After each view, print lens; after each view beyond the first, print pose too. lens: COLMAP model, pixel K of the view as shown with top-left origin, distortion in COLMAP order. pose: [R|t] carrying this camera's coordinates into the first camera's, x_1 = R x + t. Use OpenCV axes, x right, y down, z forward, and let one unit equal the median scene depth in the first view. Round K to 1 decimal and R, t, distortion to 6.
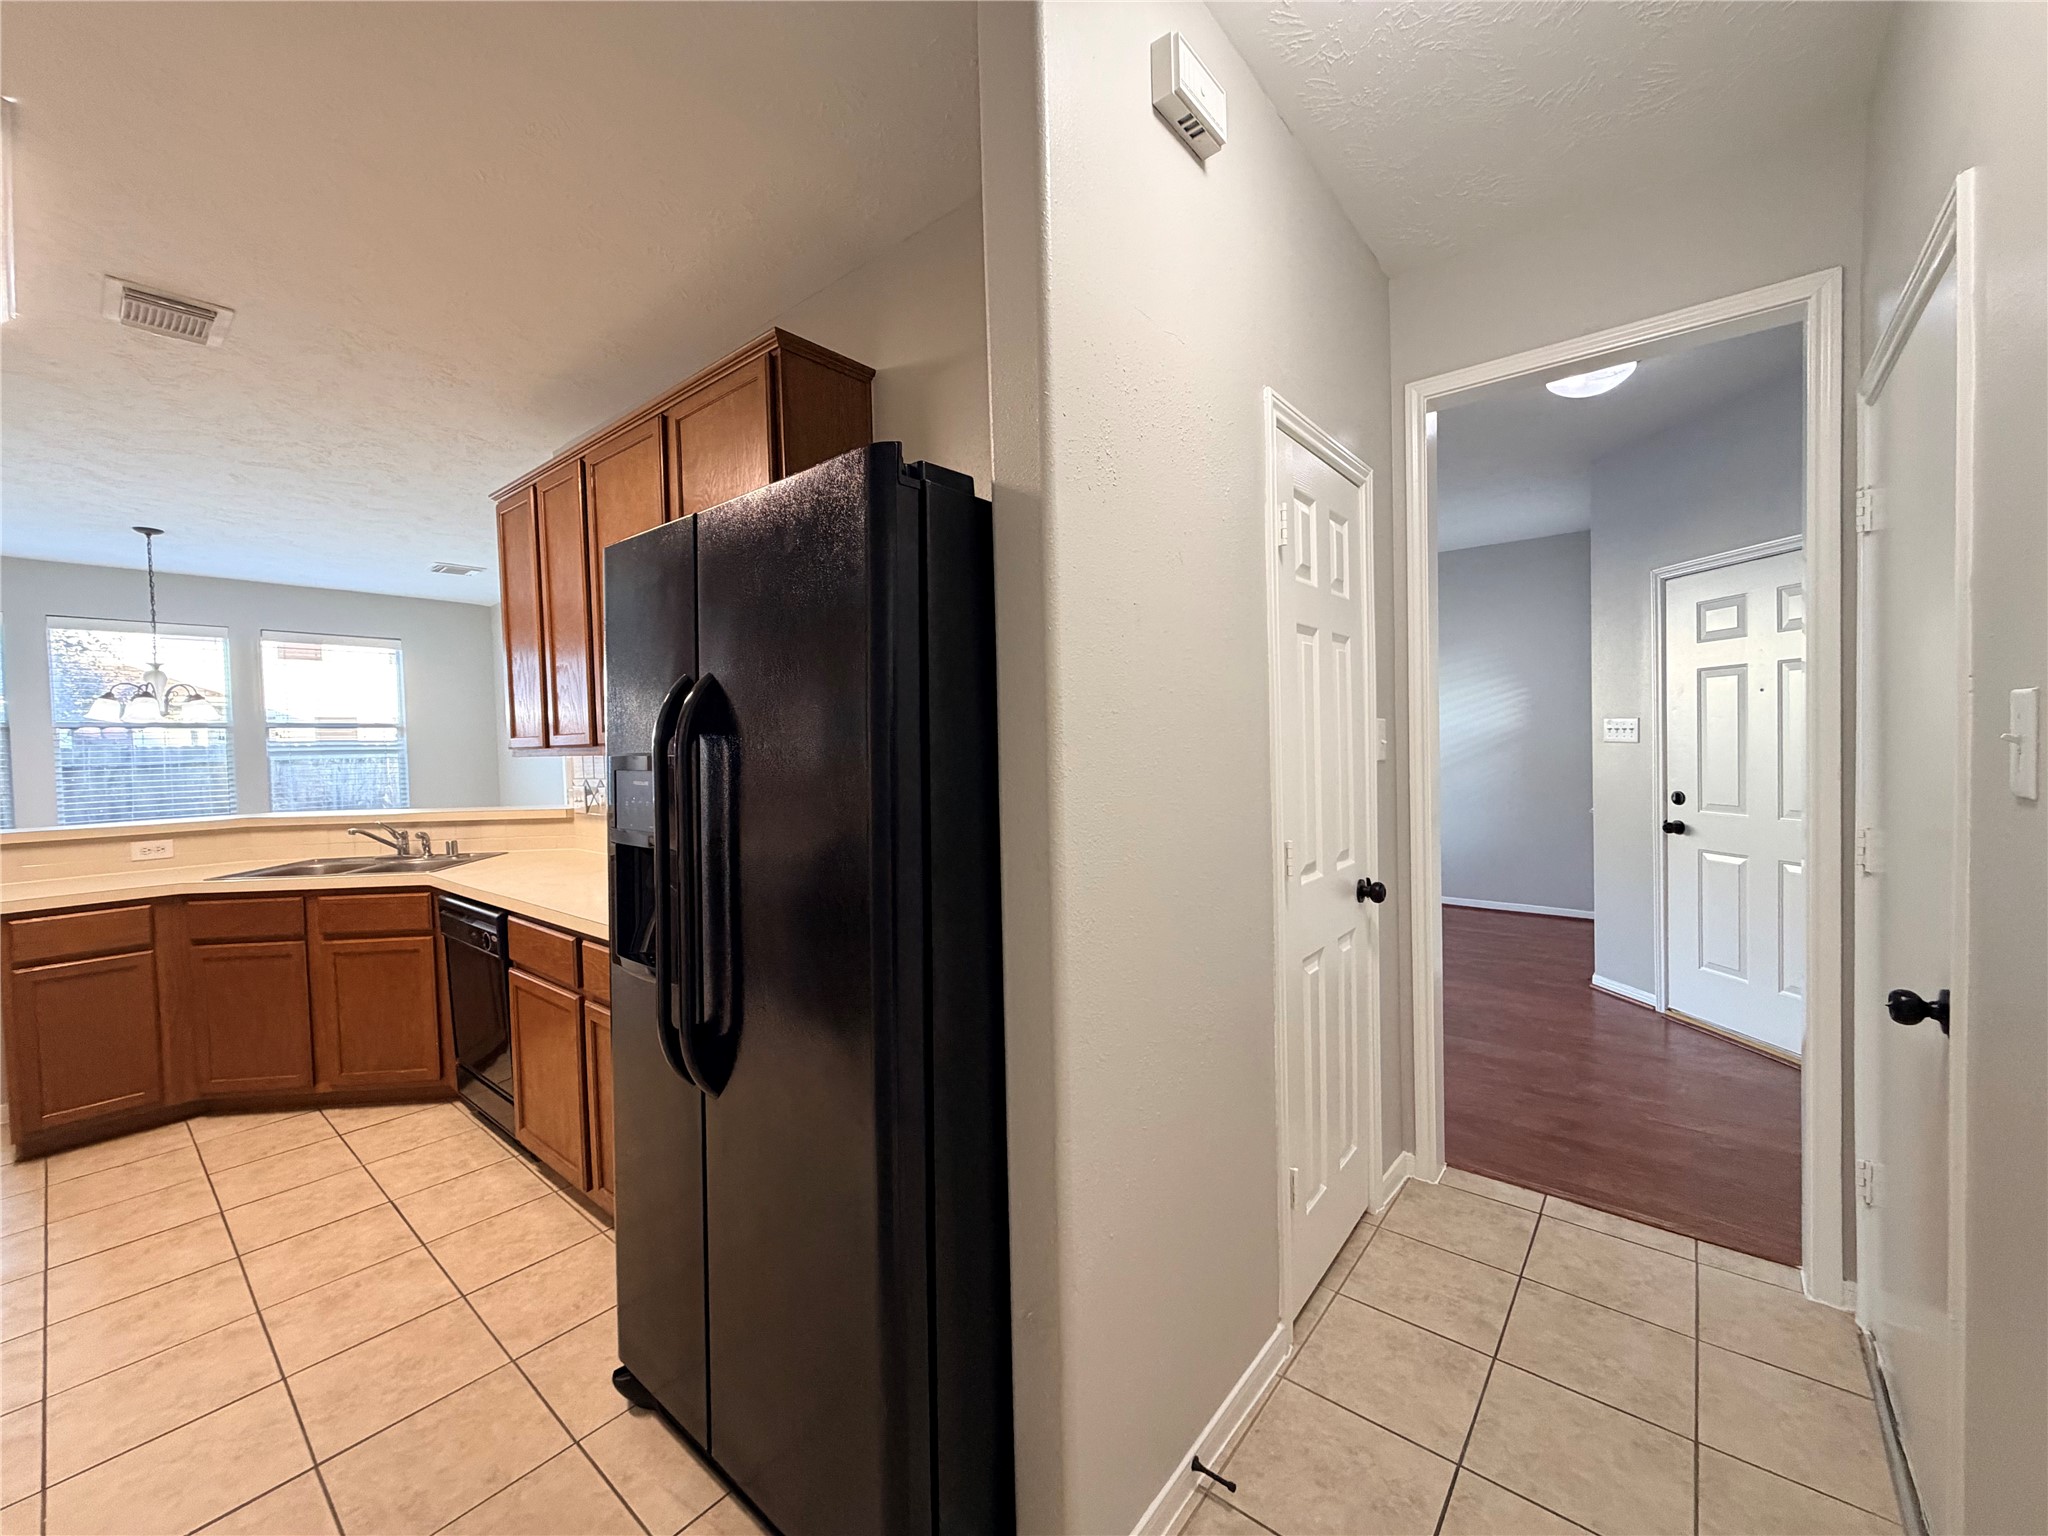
lens RADIAL K [[817.0, 0, 1020.0], [0, 817.0, 766.0], [0, 0, 1]] dist [-0.000742, -0.000001]
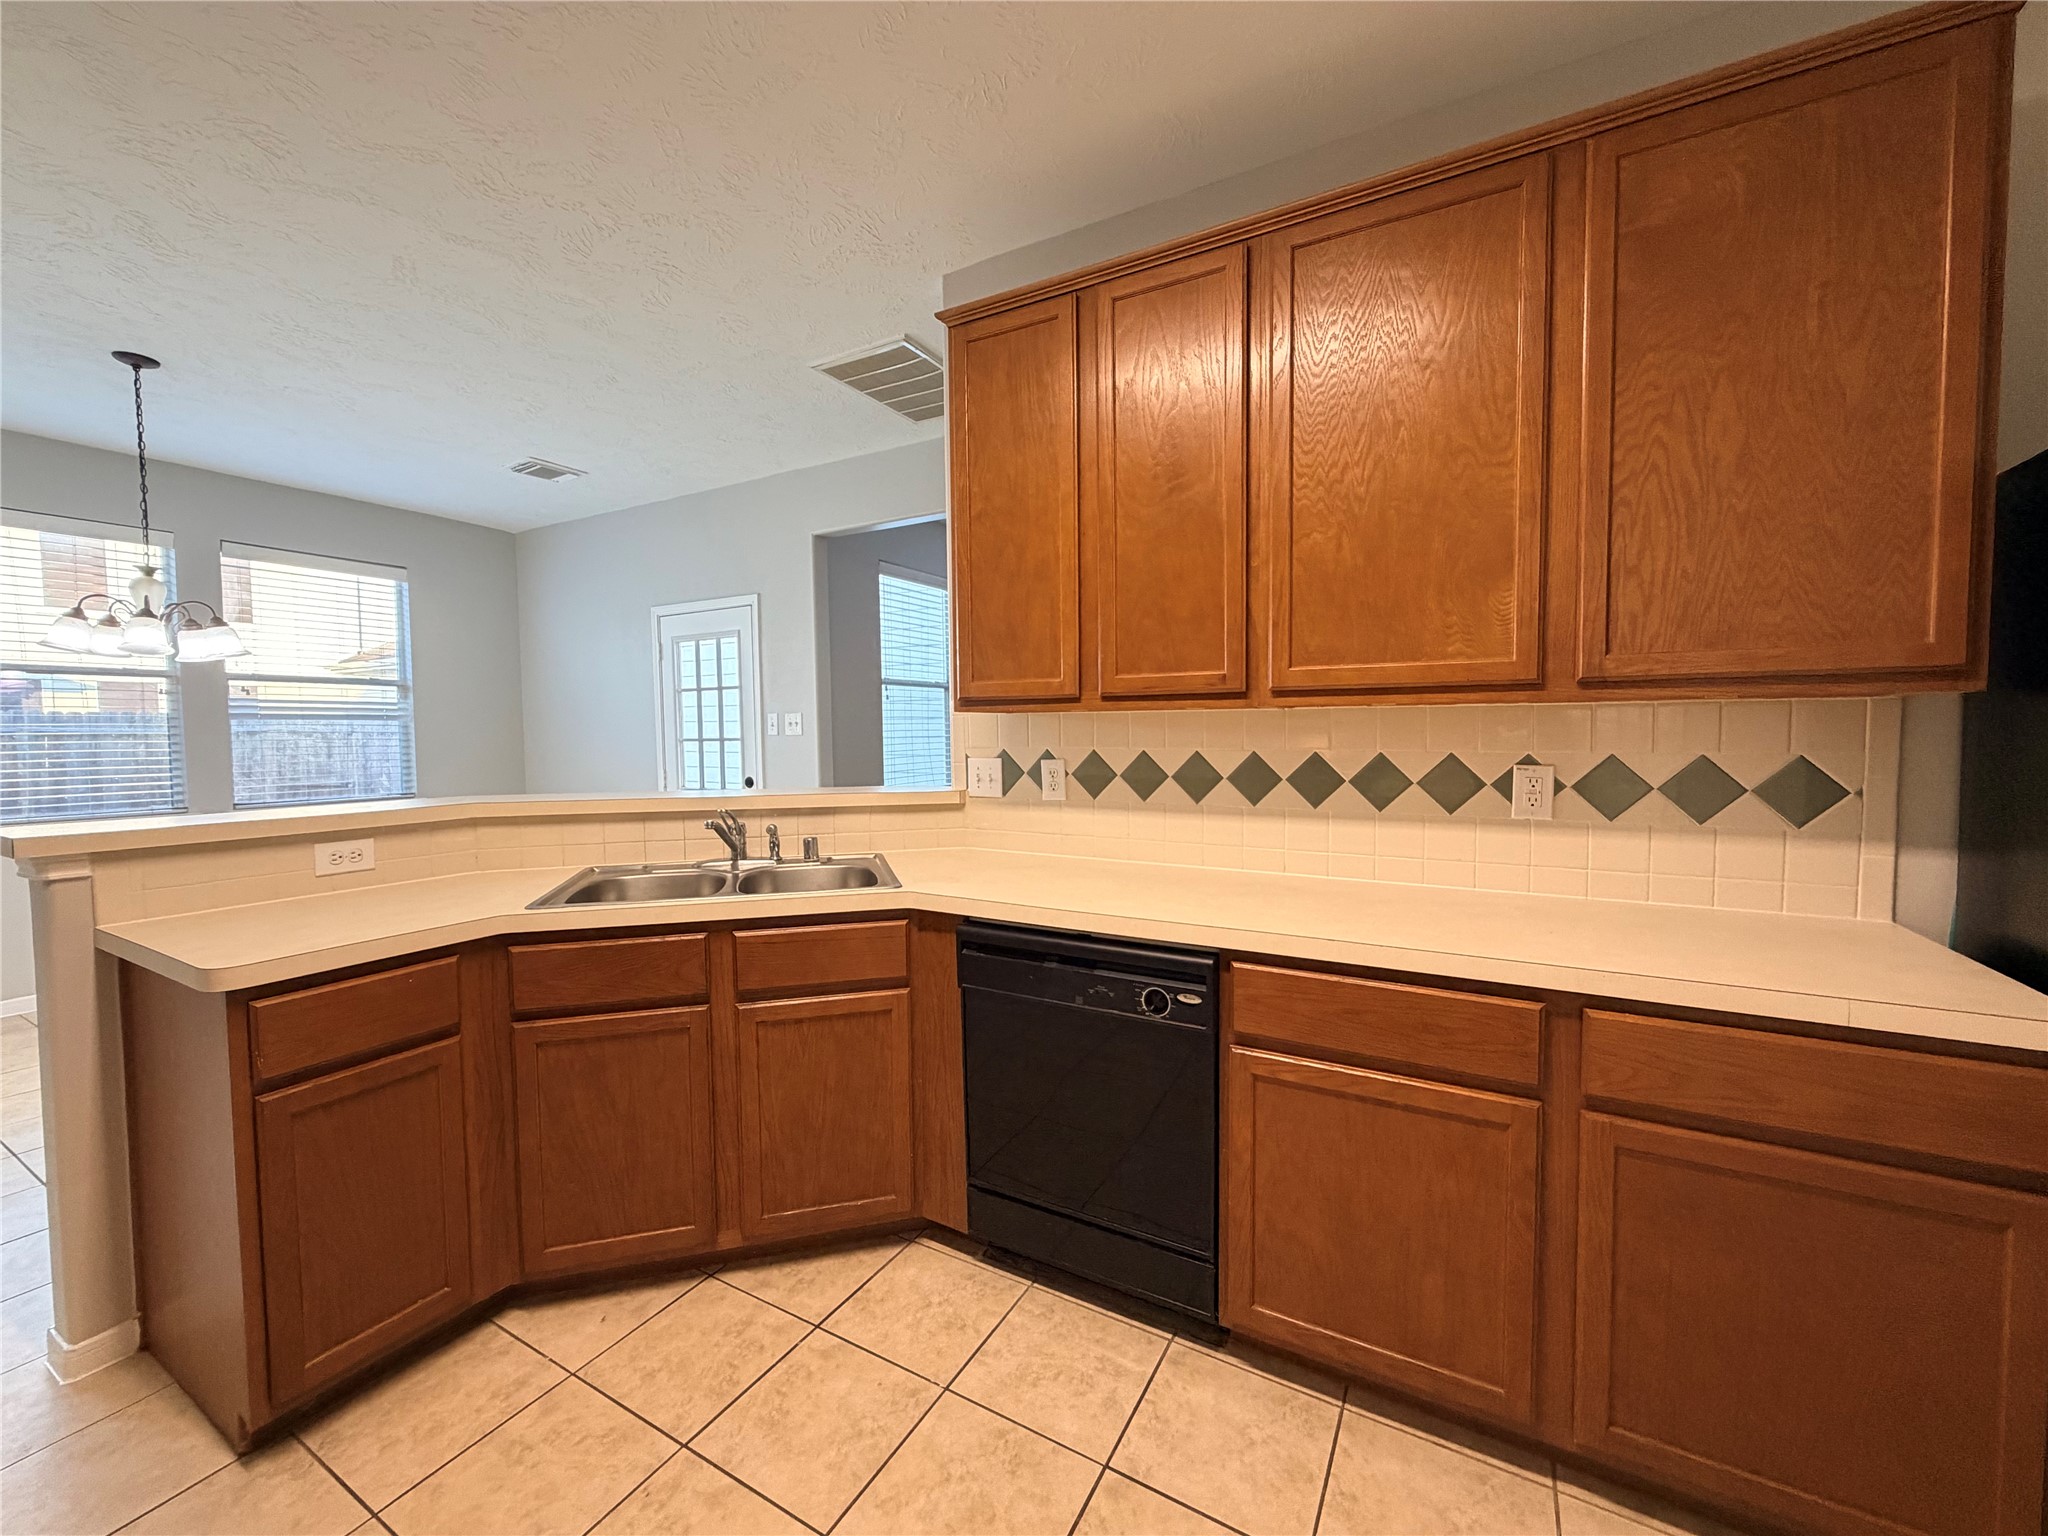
lens RADIAL K [[818.1, 0, 1017.5], [0, 818.1, 762.5], [0, 0, 1]] dist [0.002348, 0.000142]
pose [[0.984318, 0.009299, 0.176159, -0.753968], [-0.010777, 0.999914, 0.007437, 0.026664], [-0.176075, -0.009218, 0.984334, 0.358877]]
